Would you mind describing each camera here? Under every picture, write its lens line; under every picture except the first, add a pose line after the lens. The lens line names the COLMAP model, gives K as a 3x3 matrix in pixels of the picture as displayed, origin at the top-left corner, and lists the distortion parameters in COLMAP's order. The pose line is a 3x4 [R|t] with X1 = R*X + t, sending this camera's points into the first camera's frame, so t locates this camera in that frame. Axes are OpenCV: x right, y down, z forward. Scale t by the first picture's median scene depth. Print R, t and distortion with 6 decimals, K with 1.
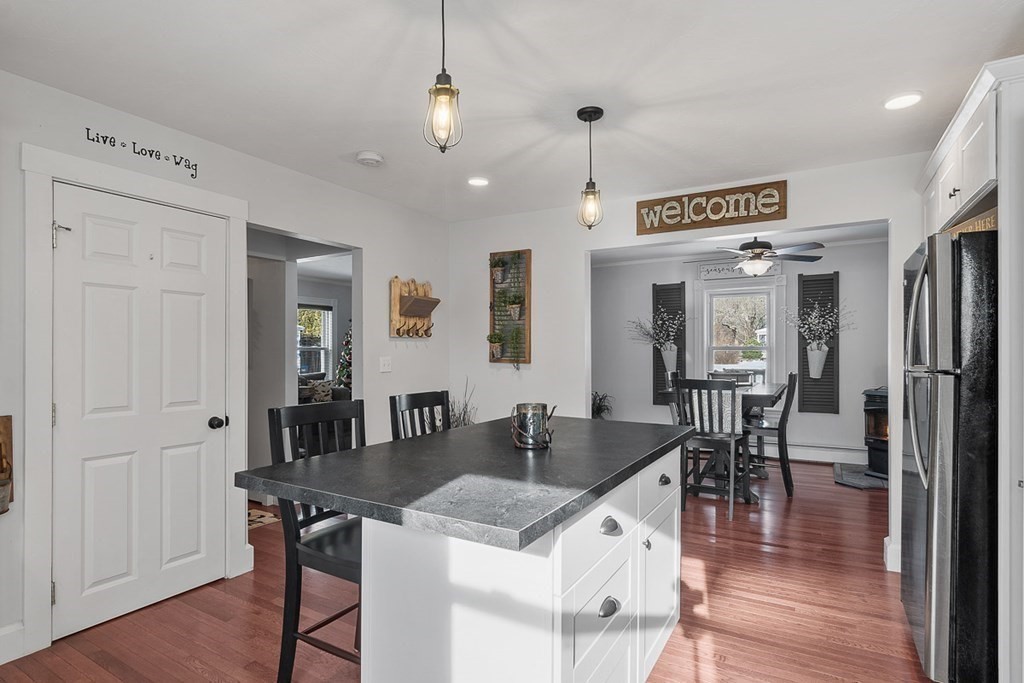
lens RADIAL K [[526.4, 0, 511.6], [0, 526.4, 351.7], [0, 0, 1]] dist [-0.002709, -0.000323]
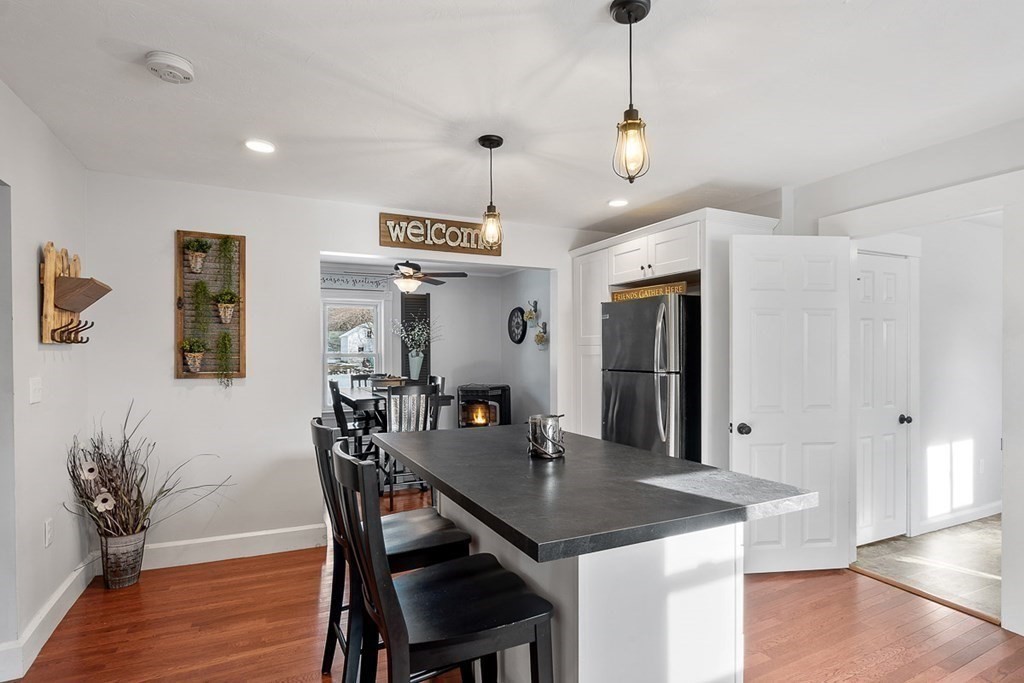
lens RADIAL K [[516.0, 0, 512.2], [0, 516.0, 357.8], [0, 0, 1]] dist [0.000786, 0.000045]
pose [[0.550183, -0.010953, 0.834972, -0.413839], [0.006062, 0.999940, 0.009123, -0.013447], [-0.835022, 0.000042, 0.550217, 0.228618]]
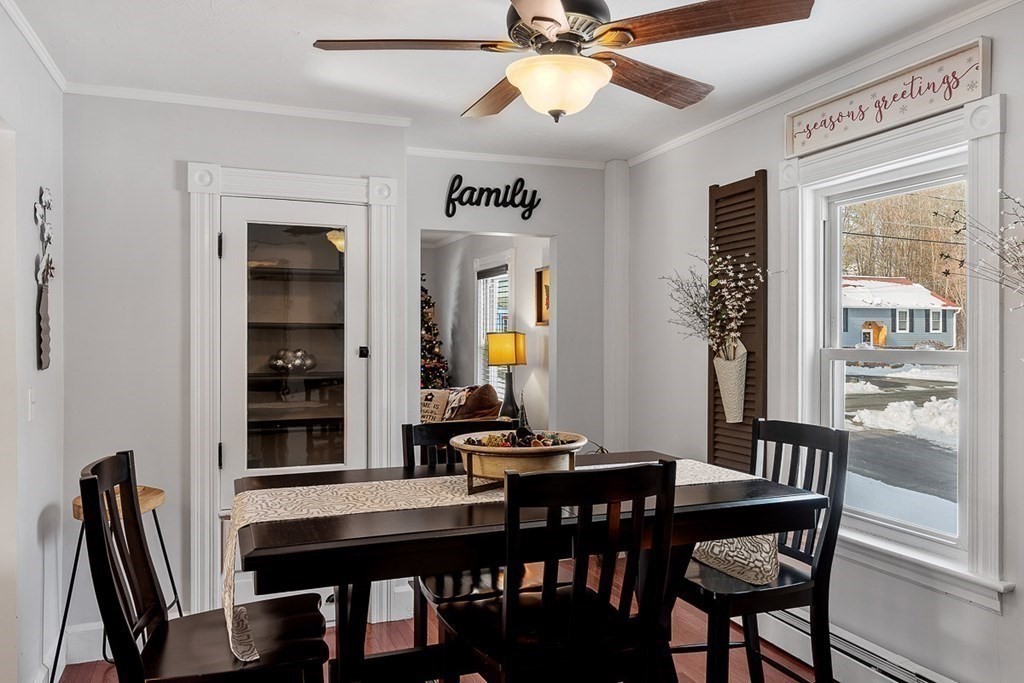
lens RADIAL K [[757.2, 0, 512.0], [0, 757.2, 341.5], [0, 0, 1]] dist [-0.000994, 0.000659]
pose [[0.784549, 0.005085, -0.620045, 0.833078], [-0.004569, 0.999987, 0.002420, -0.024255], [0.620049, 0.000935, 0.784562, 0.777347]]
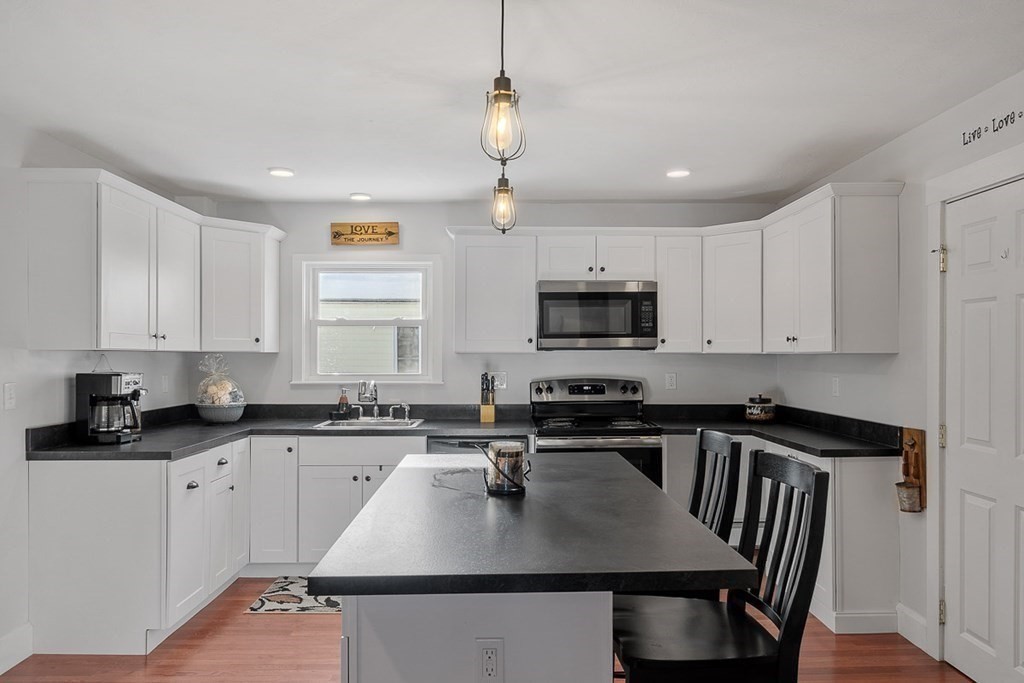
lens RADIAL K [[726.5, 0, 511.1], [0, 726.5, 353.9], [0, 0, 1]] dist [-0.000571, -0.001393]
pose [[-0.849116, 0.002536, -0.528200, 0.317058], [0.000779, 0.999993, 0.003550, -0.024388], [0.528205, 0.002603, -0.849113, 0.967782]]
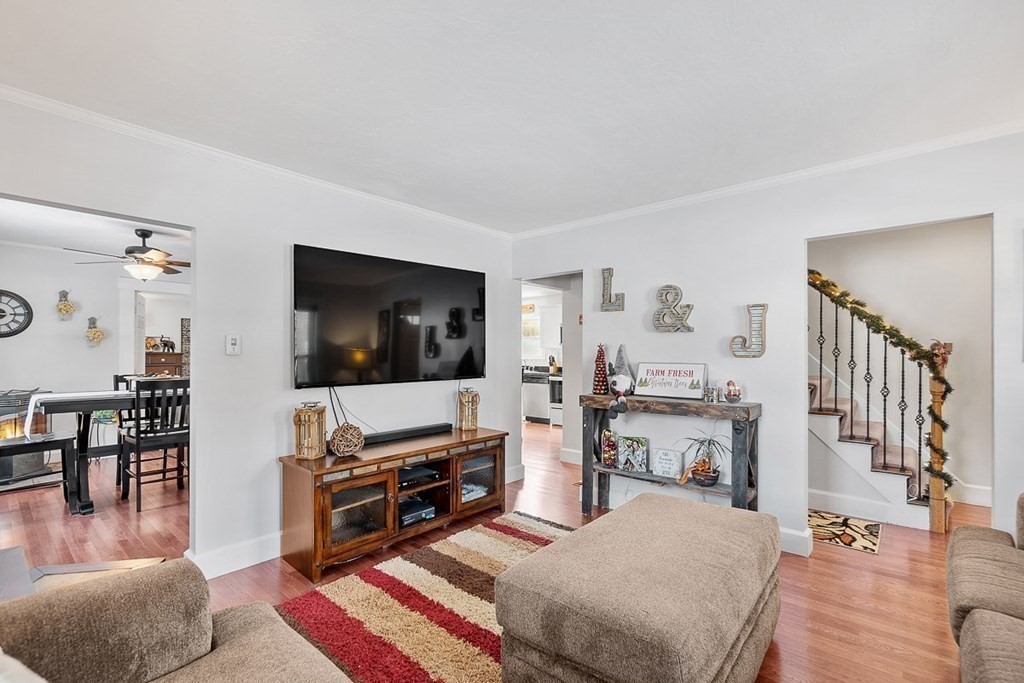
lens RADIAL K [[450.9, 0, 511.8], [0, 450.9, 345.8], [0, 0, 1]] dist [-0.000635, -0.000604]
pose [[-0.984039, 0.001903, 0.177945, -0.455433], [-0.000092, 0.999937, -0.011198, -0.010747], [-0.177955, -0.011035, -0.983977, 2.041274]]
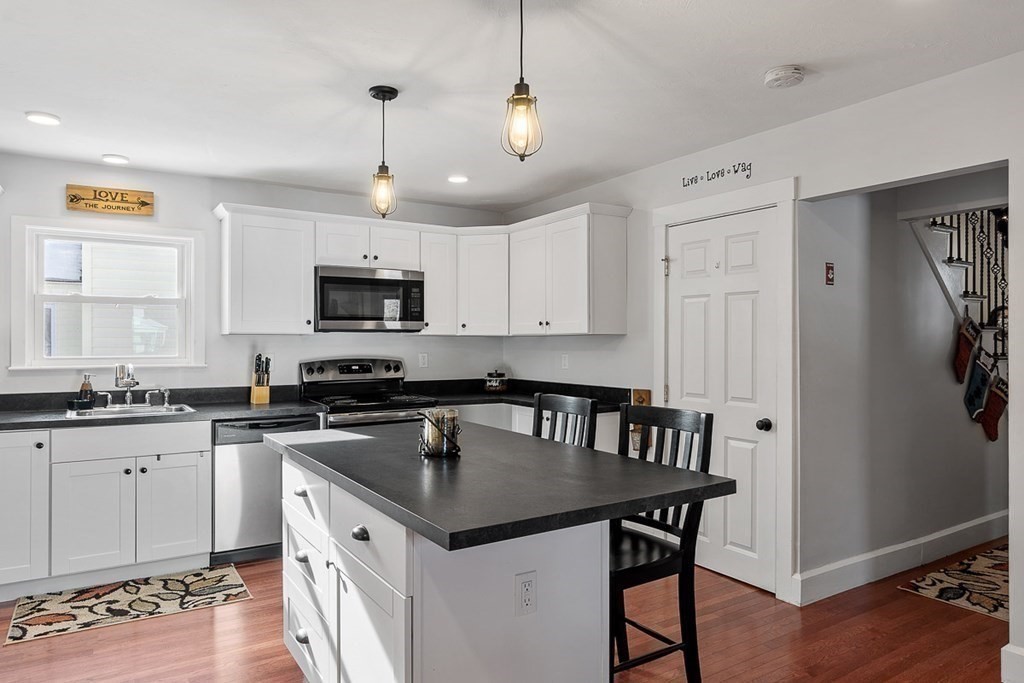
lens RADIAL K [[666.1, 0, 512.0], [0, 666.1, 341.5], [0, 0, 1]] dist [-0.004150, 0.001965]
pose [[-0.449158, 0.001353, -0.893451, 0.504880], [-0.000621, 0.999998, 0.001826, -0.012214], [0.893452, 0.001375, -0.449157, 0.793008]]
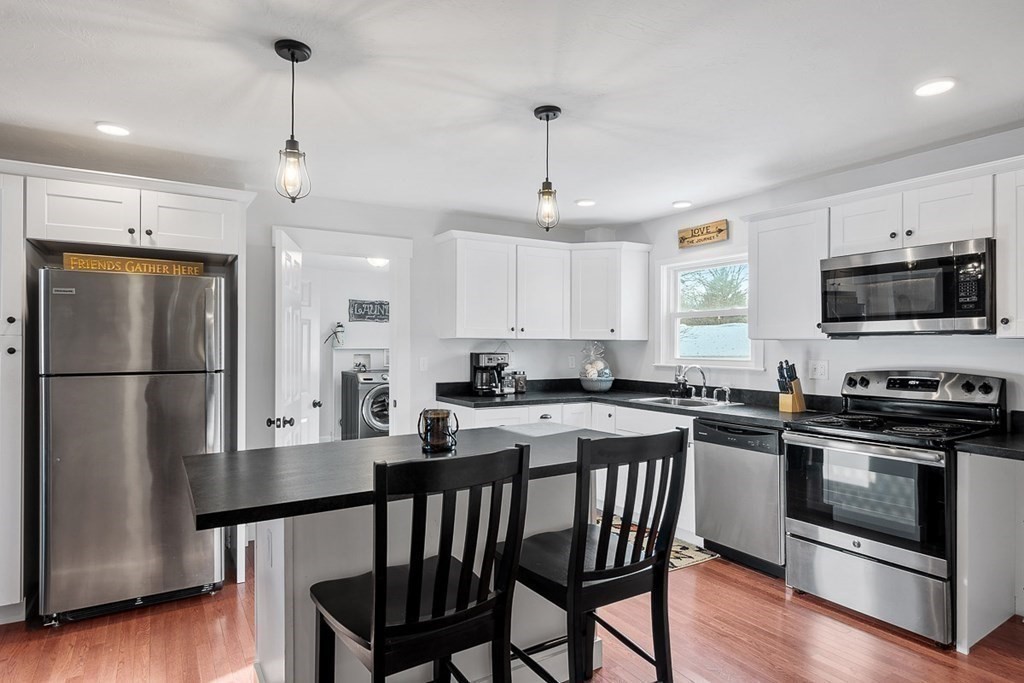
lens RADIAL K [[577.8, 0, 512.0], [0, 577.8, 341.5], [0, 0, 1]] dist [-0.002182, -0.001006]
pose [[-0.885643, 0.003295, 0.464356, -0.305119], [0.002118, 0.999993, -0.003057, -0.016909], [-0.464362, -0.001724, -0.885644, 0.940322]]
